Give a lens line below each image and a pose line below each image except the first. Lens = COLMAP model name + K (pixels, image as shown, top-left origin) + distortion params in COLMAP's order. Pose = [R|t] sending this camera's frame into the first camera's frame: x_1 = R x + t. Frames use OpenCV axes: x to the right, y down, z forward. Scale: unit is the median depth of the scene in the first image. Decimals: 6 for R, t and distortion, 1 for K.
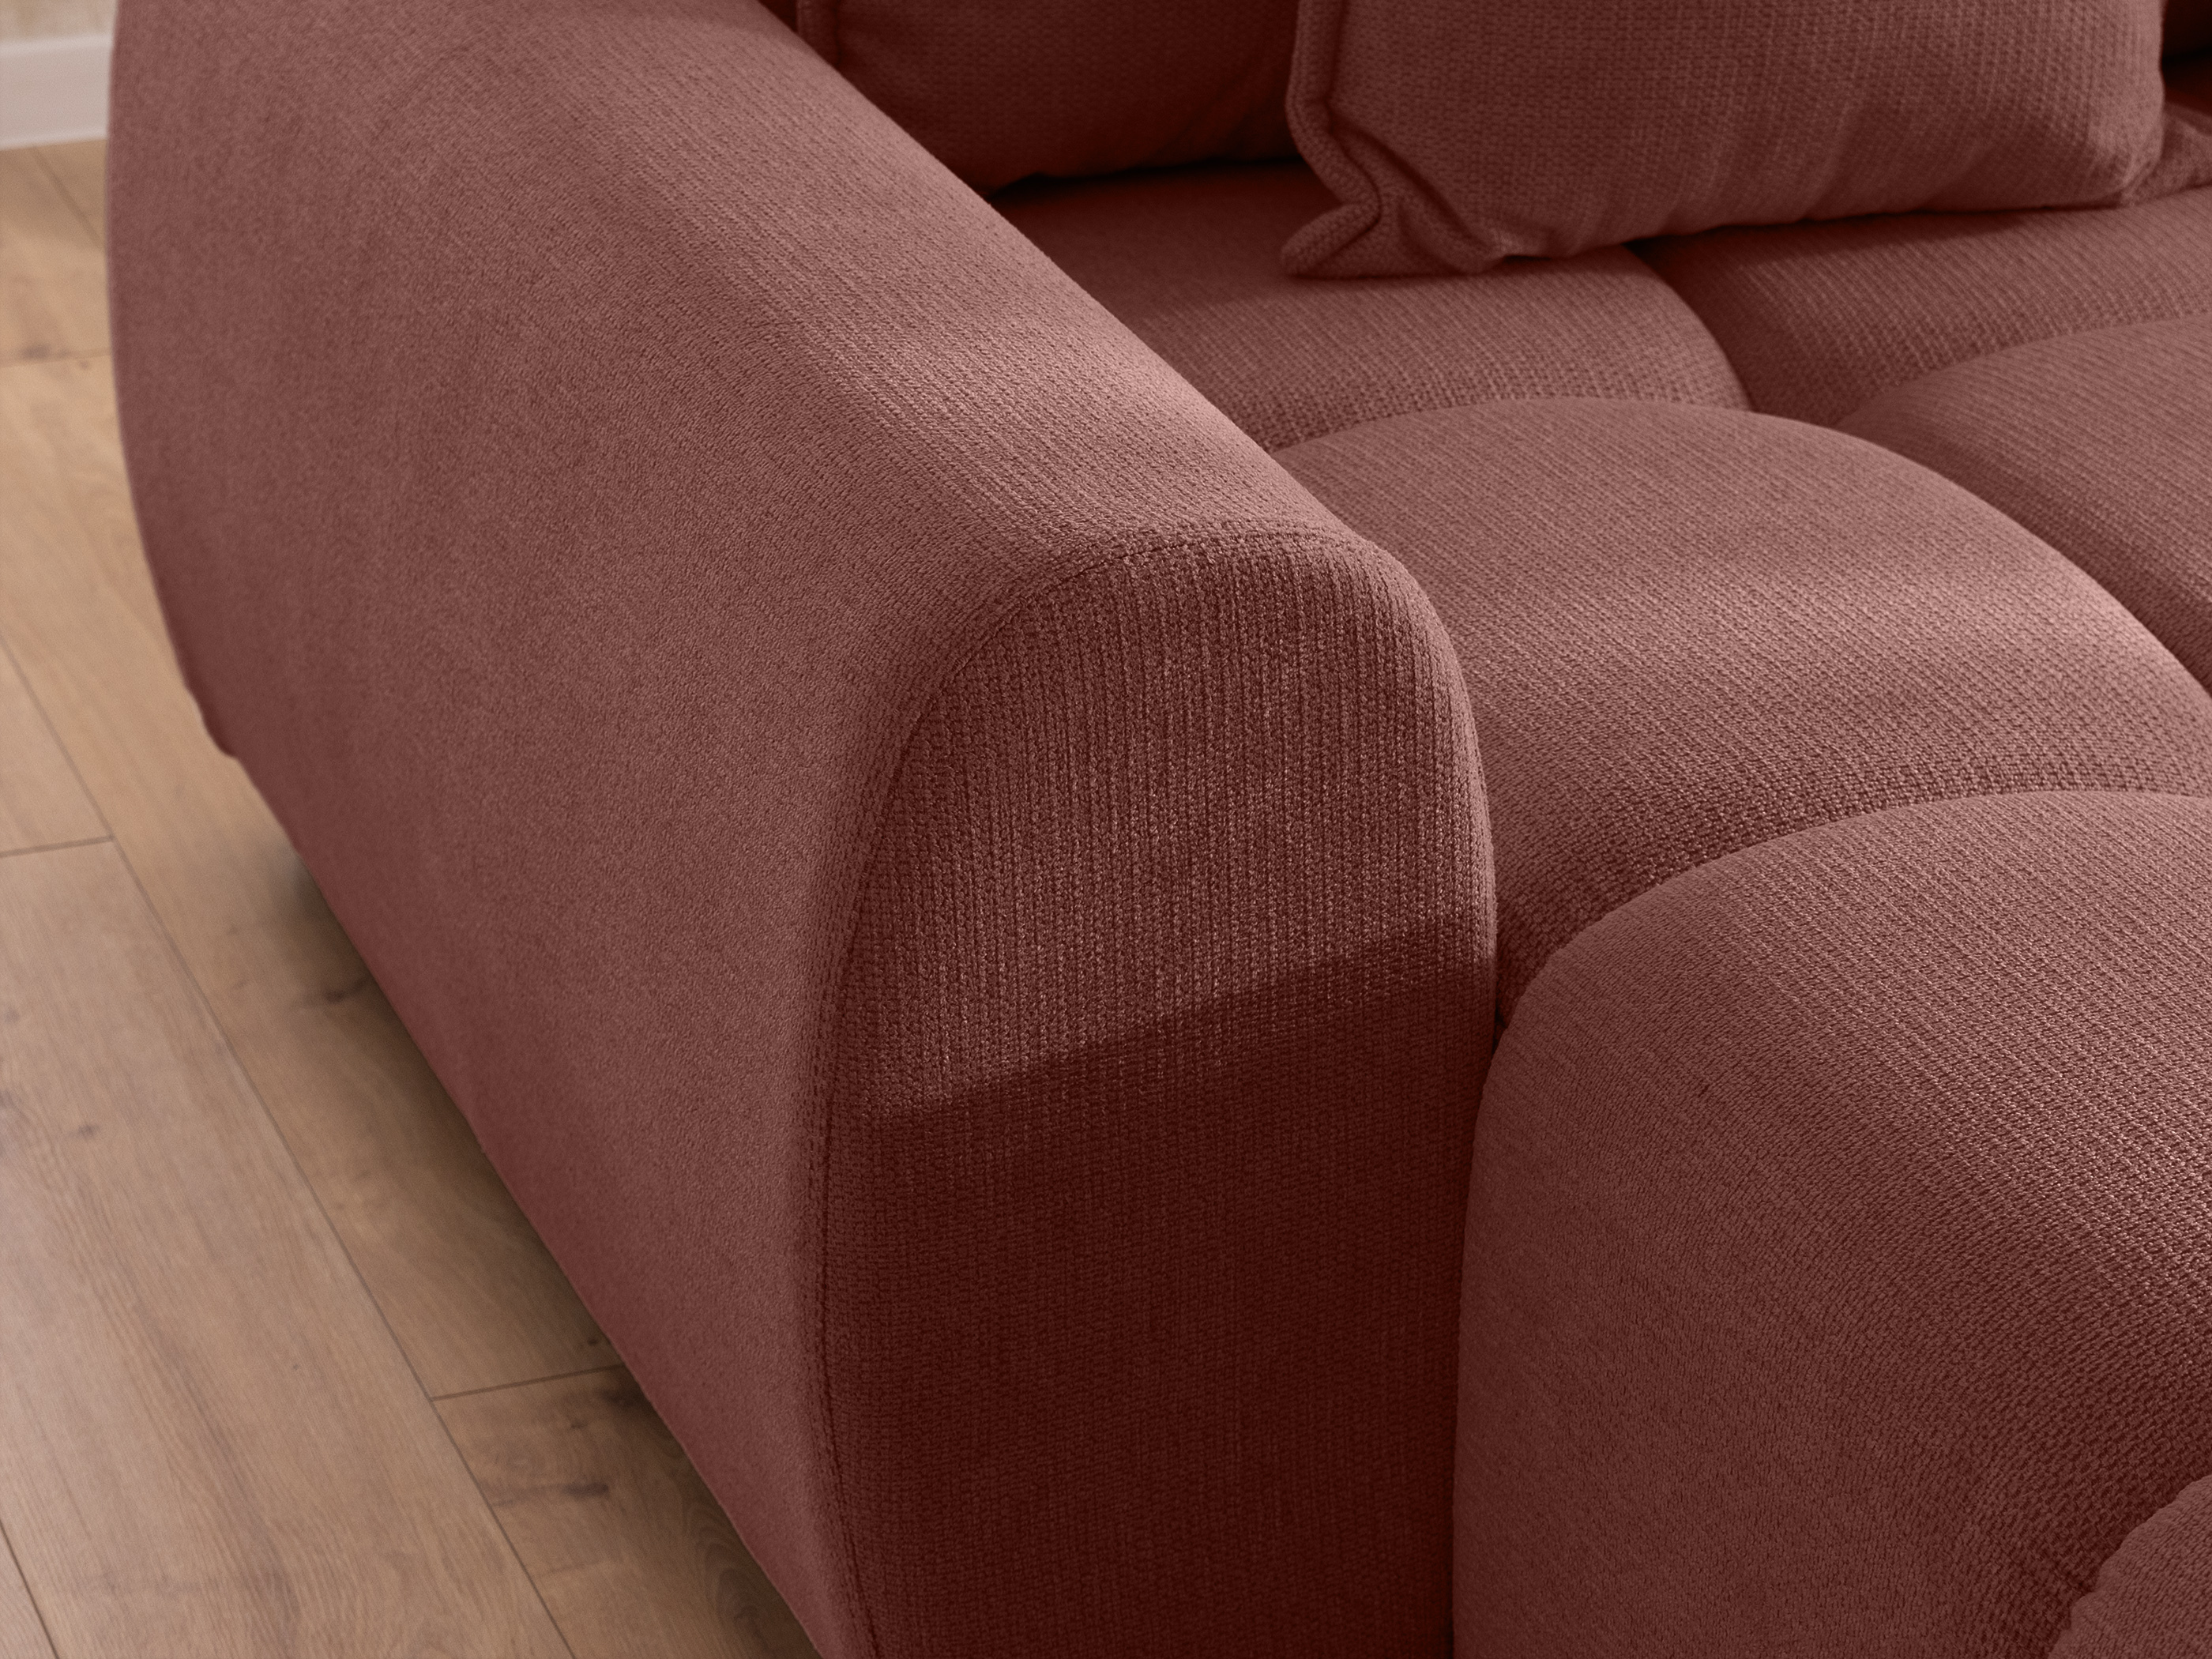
lens RADIAL K [[7502.5, 0, 1106.0], [0, 7502.5, 829.5], [0, 0, 1]] dist [0.030162, 0.147859]
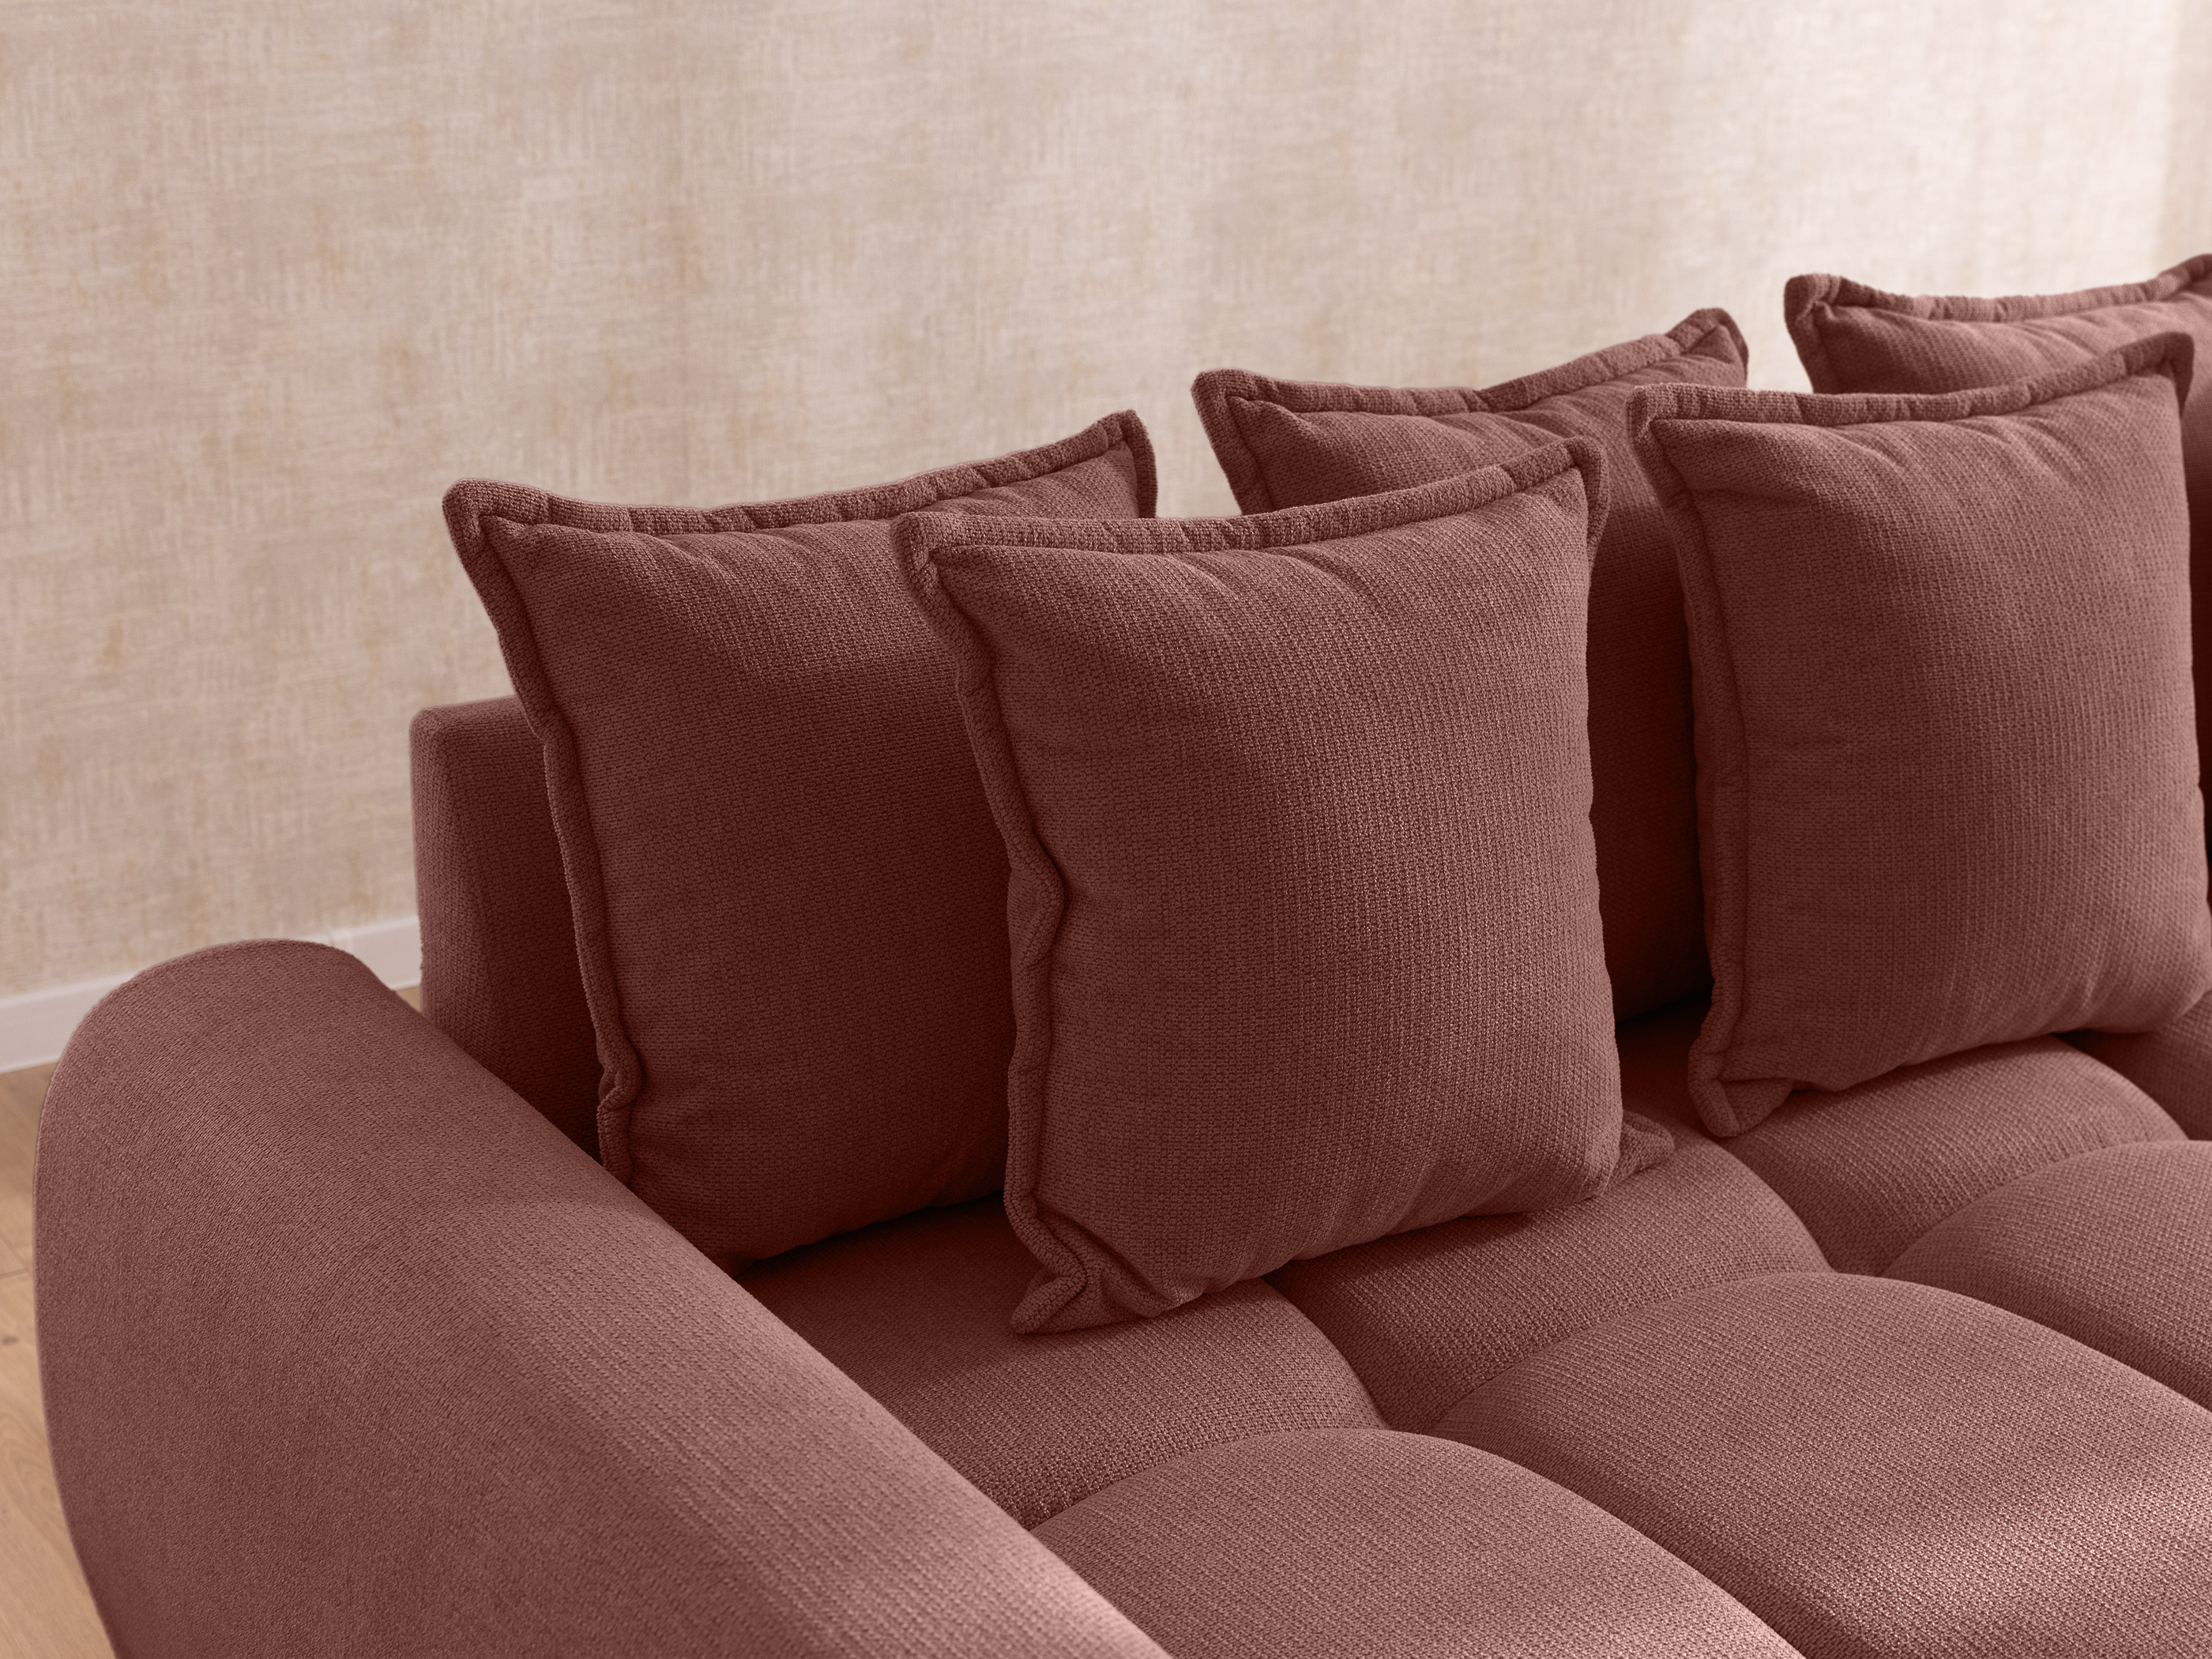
lens RADIAL K [[3963.2, 0, 1106.0], [0, 3963.2, 829.5], [0, 0, 1]] dist [-0.014720, 0.015602]
pose [[0.978377, -0.066716, 0.195773, -0.088319], [0.072662, 0.997083, -0.023344, -0.144204], [-0.193644, 0.037064, 0.980371, 0.333508]]
